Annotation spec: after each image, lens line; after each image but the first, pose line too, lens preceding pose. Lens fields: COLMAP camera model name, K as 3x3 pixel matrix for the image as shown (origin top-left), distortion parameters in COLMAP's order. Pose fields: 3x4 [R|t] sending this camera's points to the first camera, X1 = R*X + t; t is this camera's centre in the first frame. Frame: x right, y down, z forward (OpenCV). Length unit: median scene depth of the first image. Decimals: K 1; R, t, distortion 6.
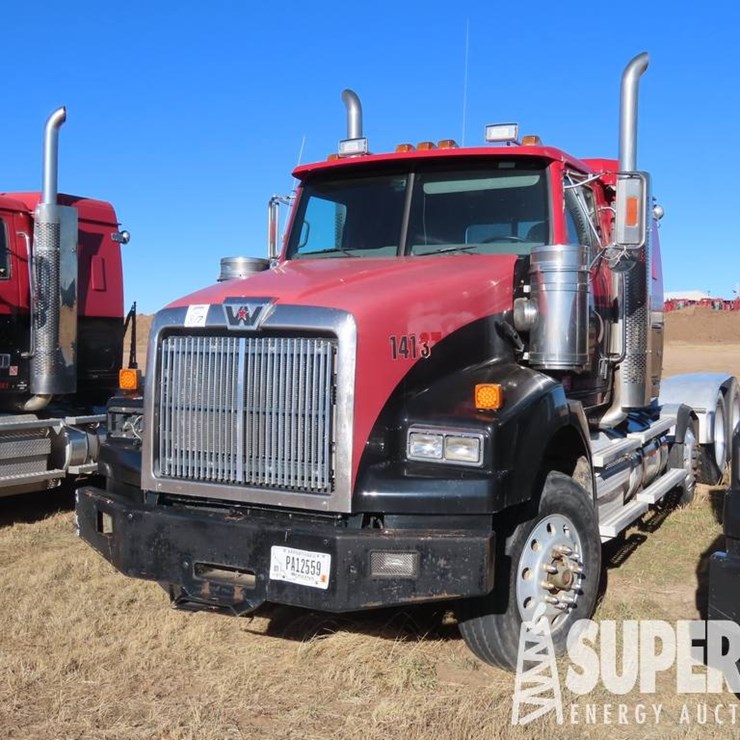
lens RADIAL K [[925.9, 0, 359.2], [0, 925.9, 370.4], [0, 0, 1]] dist [0.019165, 0.000000]
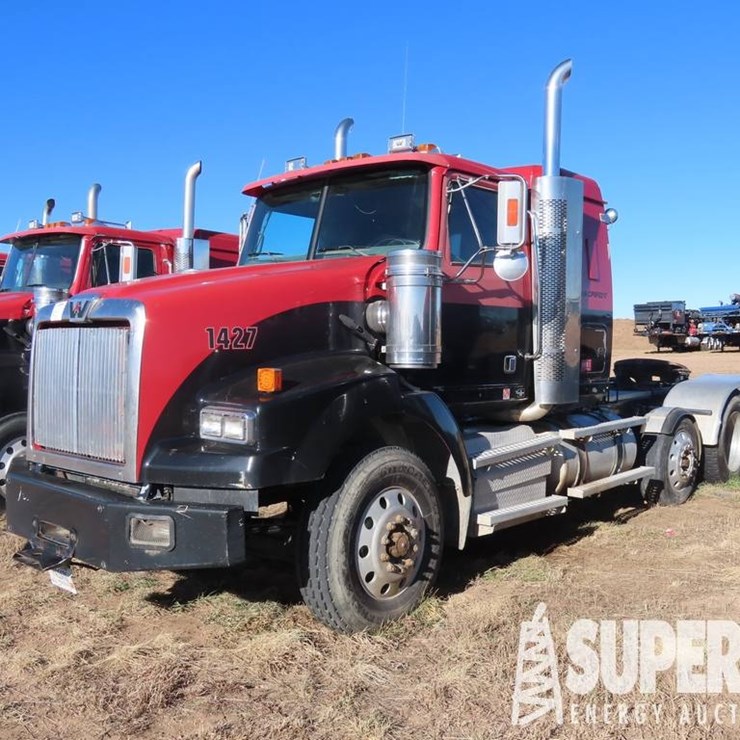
lens RADIAL K [[825.5, 0, 370.8], [0, 825.5, 365.3], [0, 0, 1]] dist [0.003940, 0.000000]
pose [[0.968666, 0.004567, -0.248325, 0.401100], [-0.011075, 0.999631, -0.024817, 0.026869], [0.248120, 0.026789, 0.968359, 0.083946]]
